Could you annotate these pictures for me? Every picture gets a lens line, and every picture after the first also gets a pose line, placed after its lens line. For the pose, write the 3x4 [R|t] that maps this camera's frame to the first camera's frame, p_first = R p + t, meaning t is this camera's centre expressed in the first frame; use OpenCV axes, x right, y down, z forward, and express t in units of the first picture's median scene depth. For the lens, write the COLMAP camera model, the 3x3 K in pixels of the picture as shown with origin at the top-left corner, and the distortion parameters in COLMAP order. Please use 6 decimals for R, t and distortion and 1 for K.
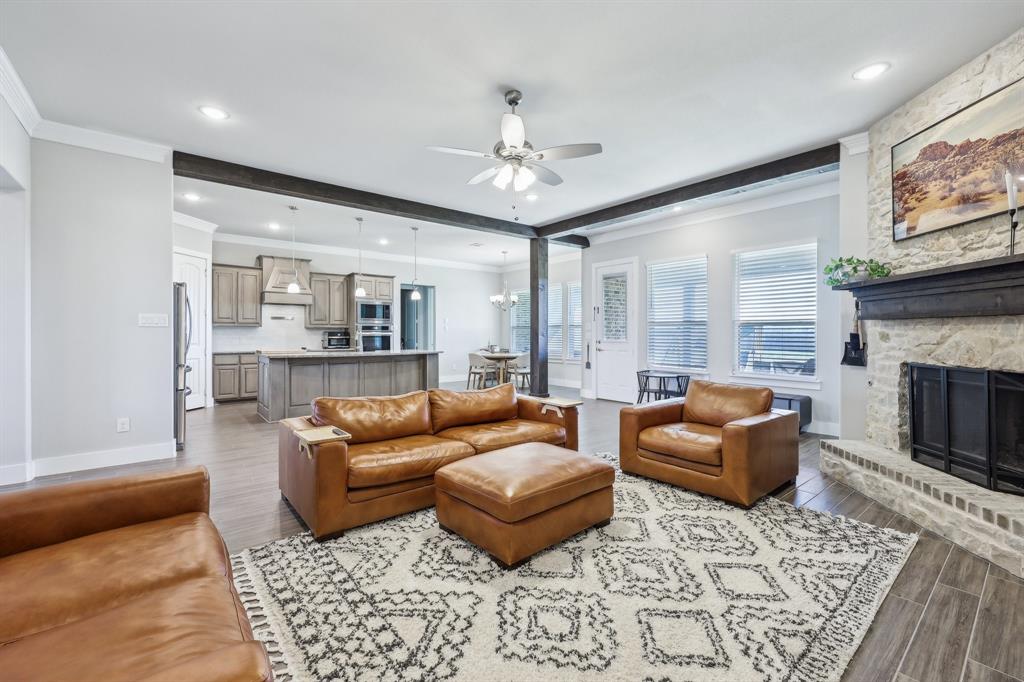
lens RADIAL K [[429.4, 0, 516.5], [0, 429.4, 333.9], [0, 0, 1]] dist [0.001663, 0.000338]
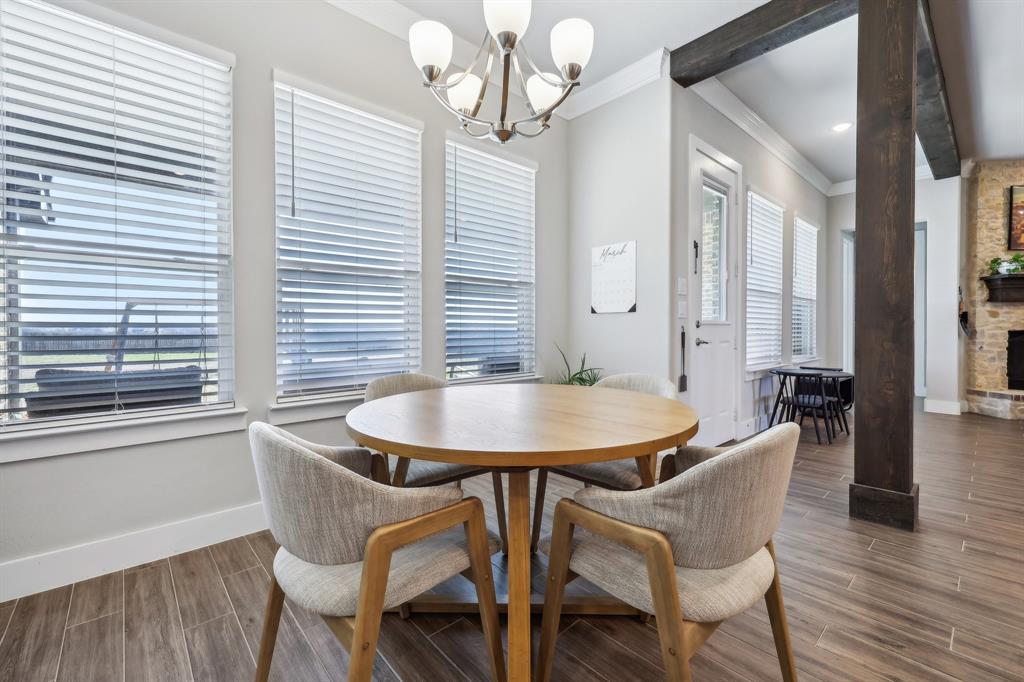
lens RADIAL K [[432.4, 0, 515.8], [0, 432.4, 333.9], [0, 0, 1]] dist [0.000261, 0.000059]
pose [[-0.052592, -0.010656, 0.998559, -0.565766], [0.005488, 0.999925, 0.010959, 0.054718], [-0.998601, 0.006057, -0.052530, 2.977531]]
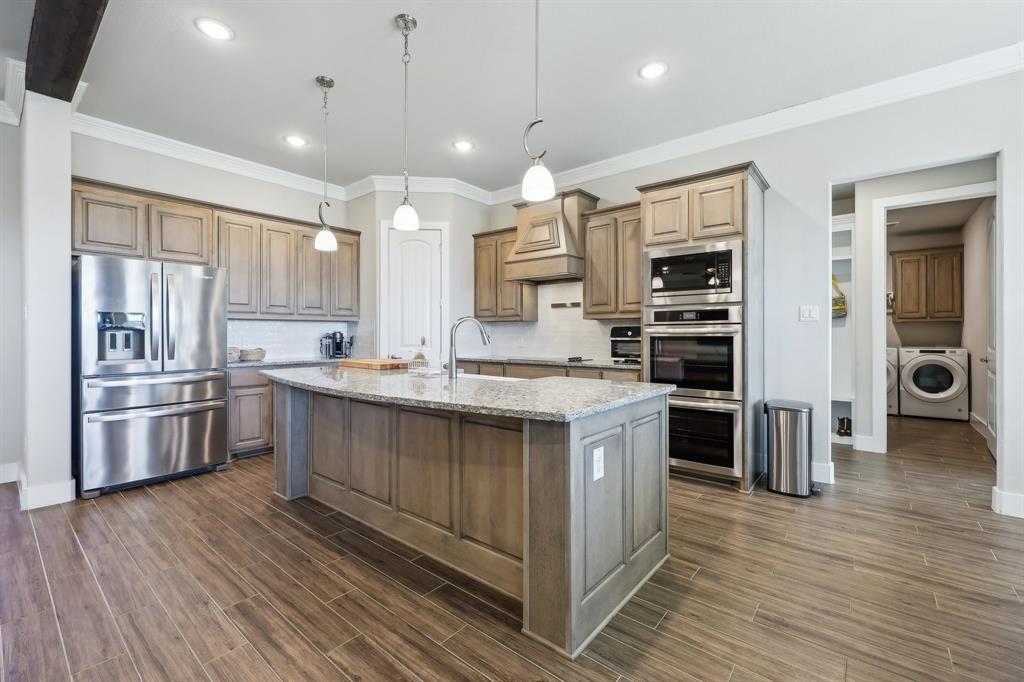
lens RADIAL K [[431.3, 0, 516.0], [0, 431.3, 338.5], [0, 0, 1]] dist [-0.000346, 0.000143]
pose [[0.201854, 0.005731, -0.979399, 0.041888], [-0.000255, 0.999983, 0.005799, 0.012244], [0.979416, -0.000920, 0.201852, 2.154400]]
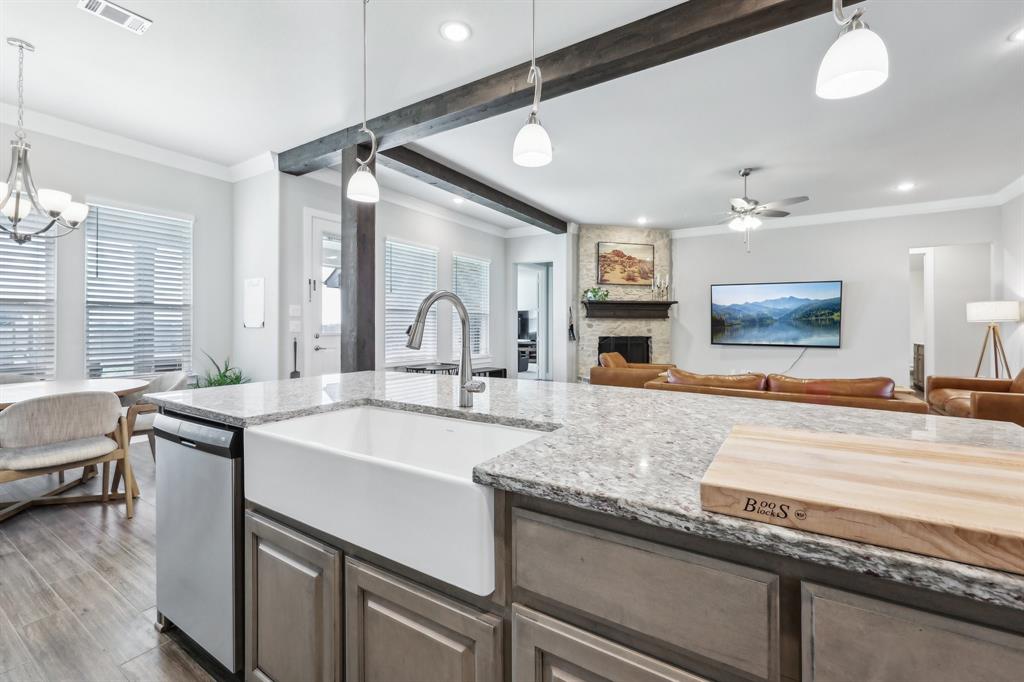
lens RADIAL K [[435.5, 0, 515.0], [0, 435.5, 326.2], [0, 0, 1]] dist [0.000605, 0.000208]
pose [[-0.317127, -0.000296, 0.948383, -1.236610], [0.000315, 1.000000, 0.000417, 0.009795], [-0.948383, 0.000431, -0.317127, 2.288624]]
